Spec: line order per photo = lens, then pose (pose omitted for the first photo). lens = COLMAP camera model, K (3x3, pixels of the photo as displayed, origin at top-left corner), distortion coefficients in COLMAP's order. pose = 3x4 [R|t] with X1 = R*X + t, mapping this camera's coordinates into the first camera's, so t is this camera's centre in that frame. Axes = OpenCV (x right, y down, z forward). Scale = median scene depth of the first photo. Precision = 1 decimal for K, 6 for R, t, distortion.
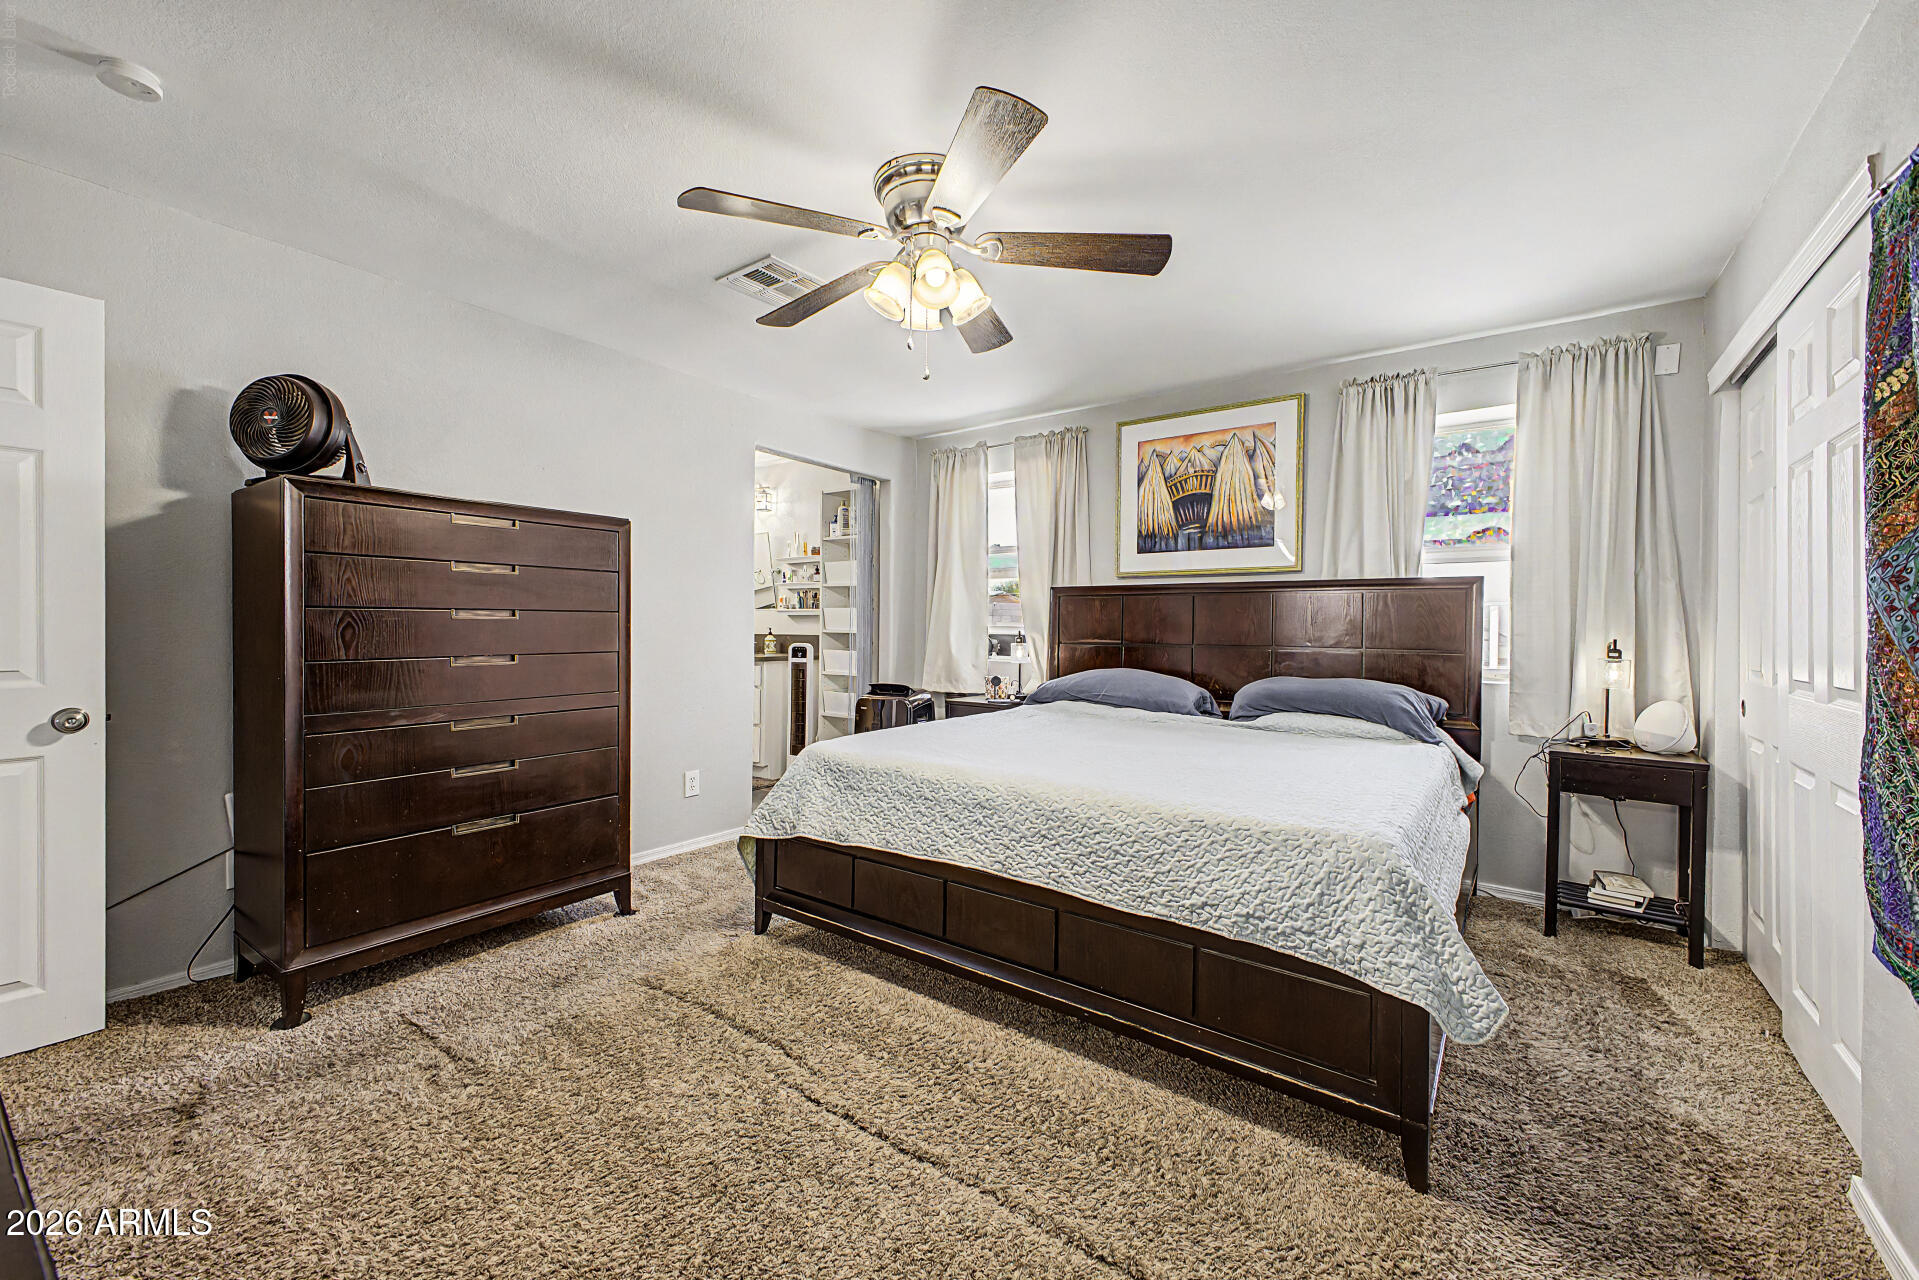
lens RADIAL K [[756.7, 0, 952.9], [0, 756.7, 636.0], [0, 0, 1]] dist [0.042407, -0.015415]
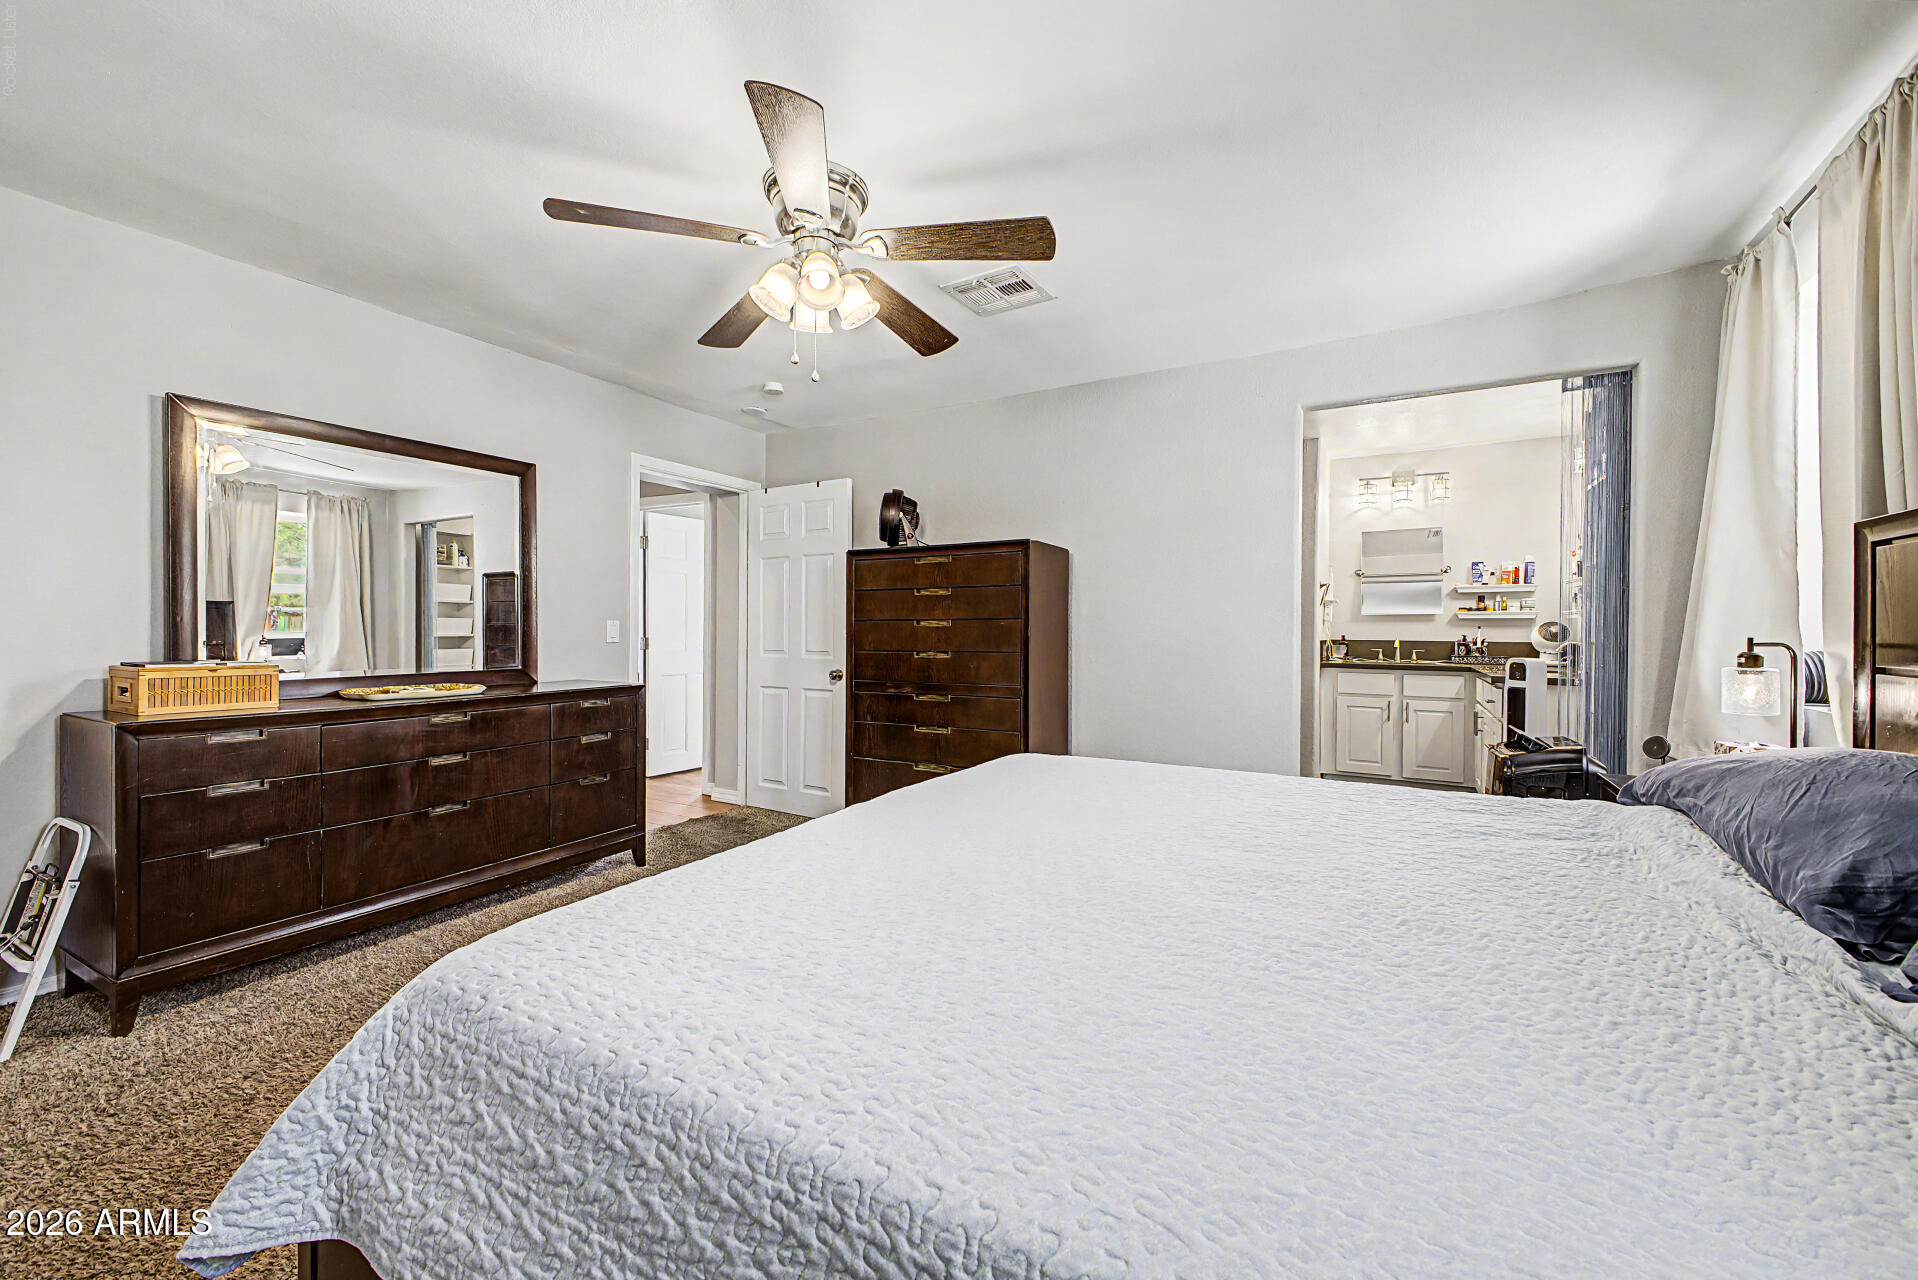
lens RADIAL K [[754.0, 0, 955.1], [0, 754.0, 633.7], [0, 0, 1]] dist [0.033255, -0.015086]
pose [[0.104778, -0.005369, -0.994481, 0.527008], [-0.016141, 0.999845, -0.007099, 0.001283], [0.994365, 0.016795, 0.104675, 0.576329]]
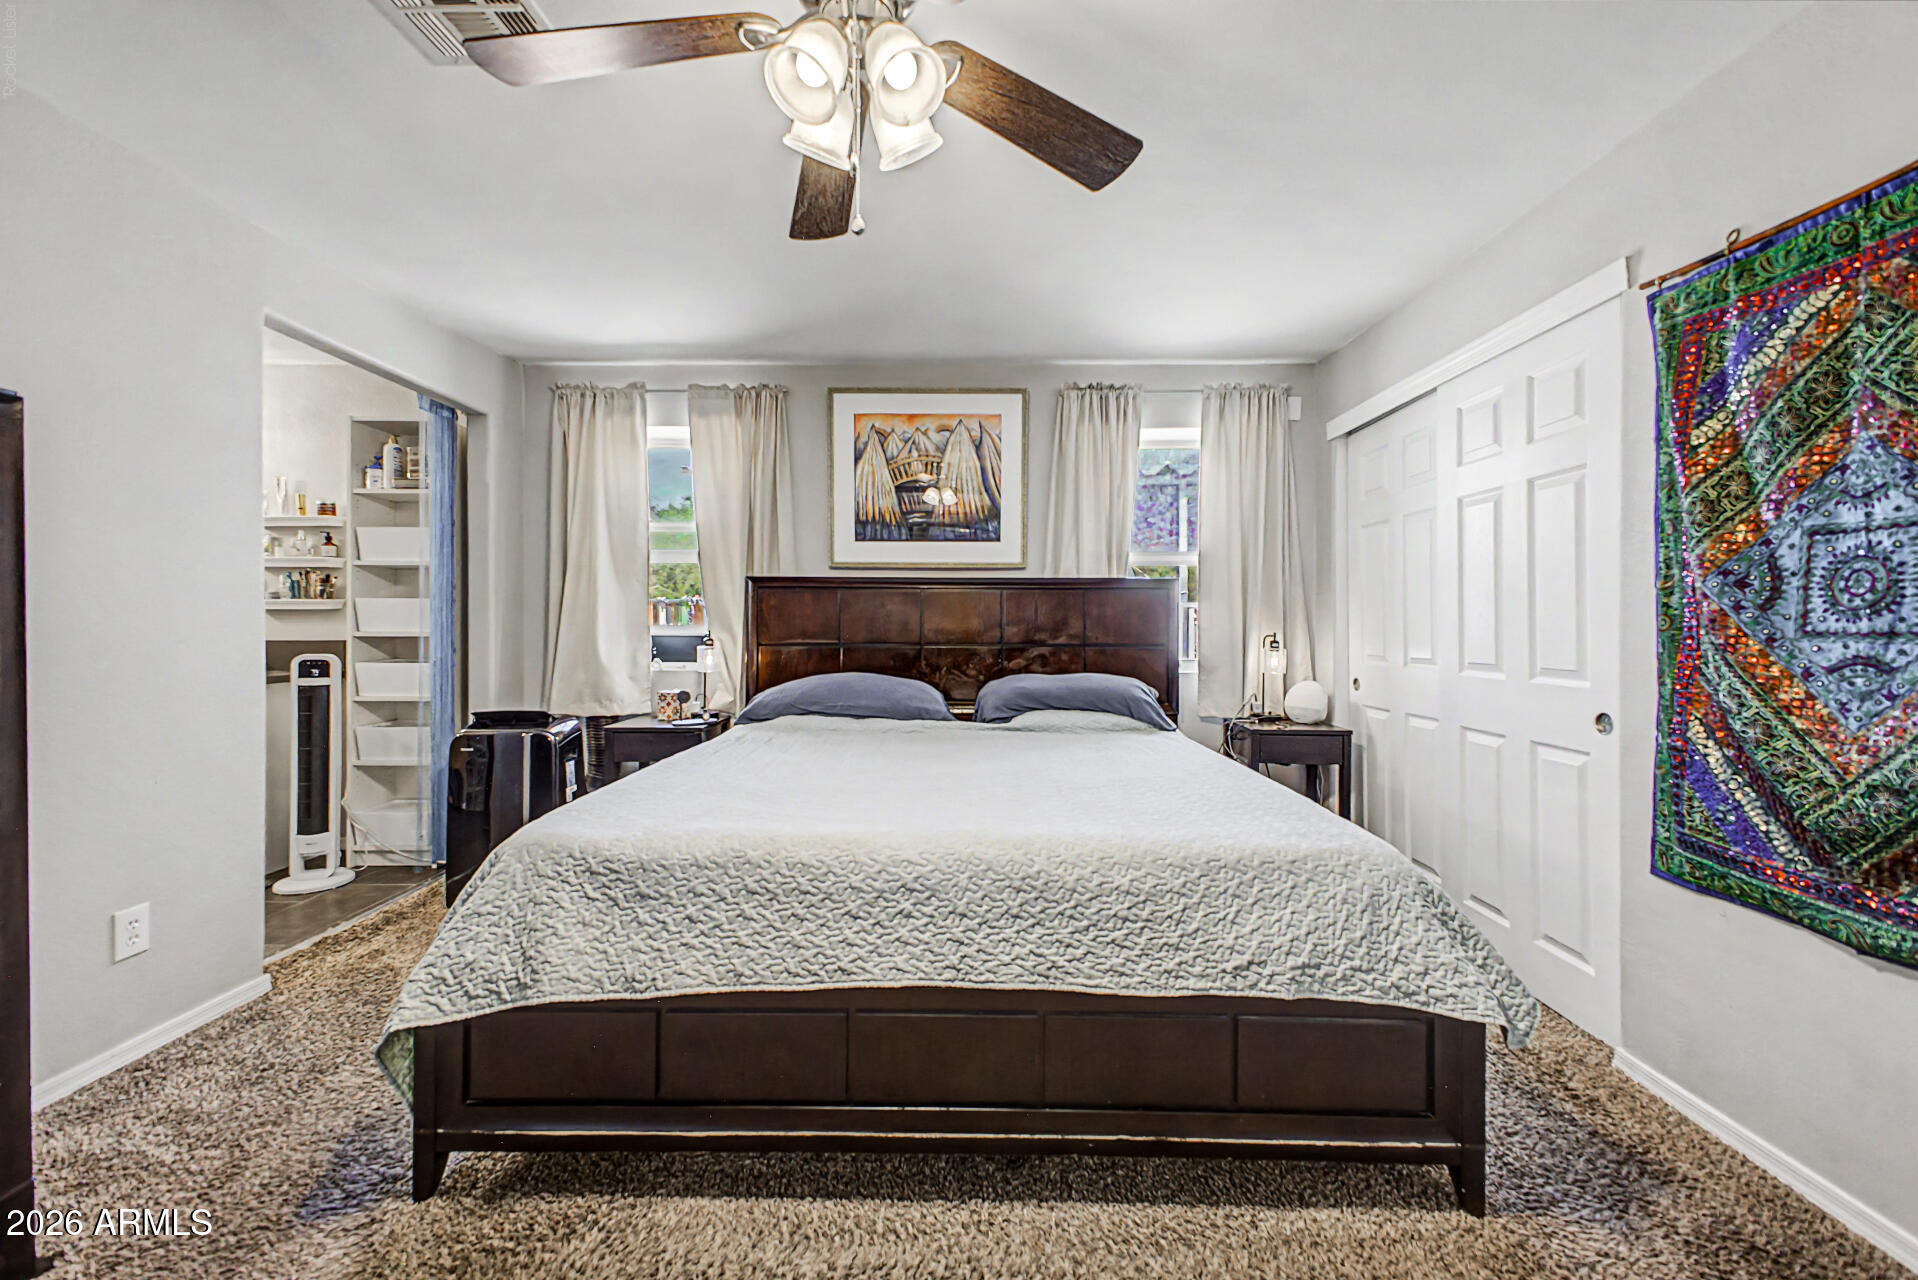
lens RADIAL K [[754.0, 0, 955.1], [0, 754.0, 633.7], [0, 0, 1]] dist [0.033255, -0.015086]
pose [[0.813321, -0.013594, 0.581656, -0.181229], [0.012903, 0.999903, 0.005327, -0.005055], [-0.581672, 0.003173, 0.813417, 0.235778]]
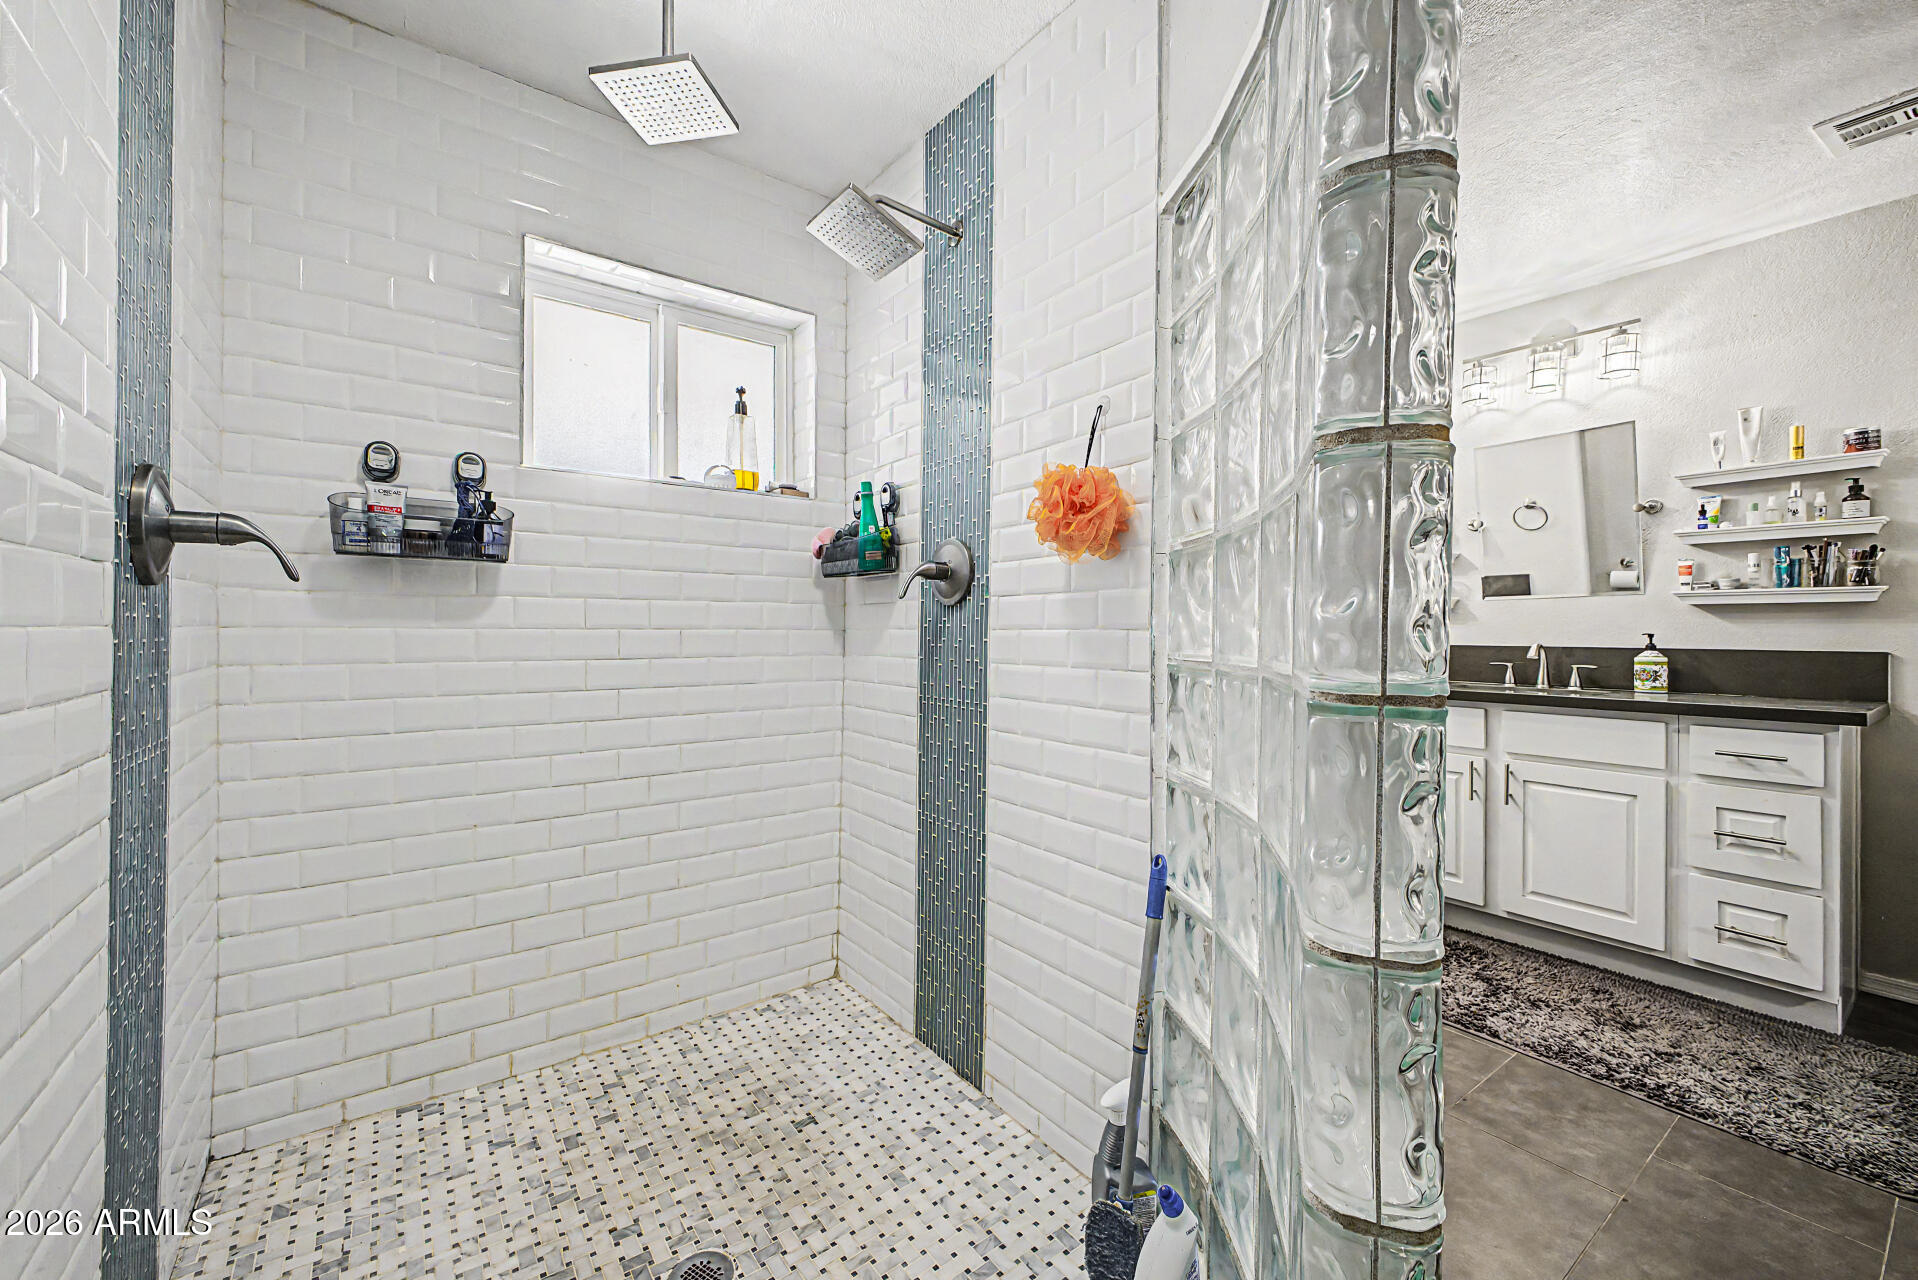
lens RADIAL K [[764.8, 0, 961.2], [0, 764.8, 627.1], [0, 0, 1]] dist [0.018013, -0.005050]
pose [[0.957278, -0.003375, -0.289149, -0.736249], [-0.002517, 0.999797, -0.020004, -0.007533], [0.289158, 0.019877, 0.957075, 0.684074]]
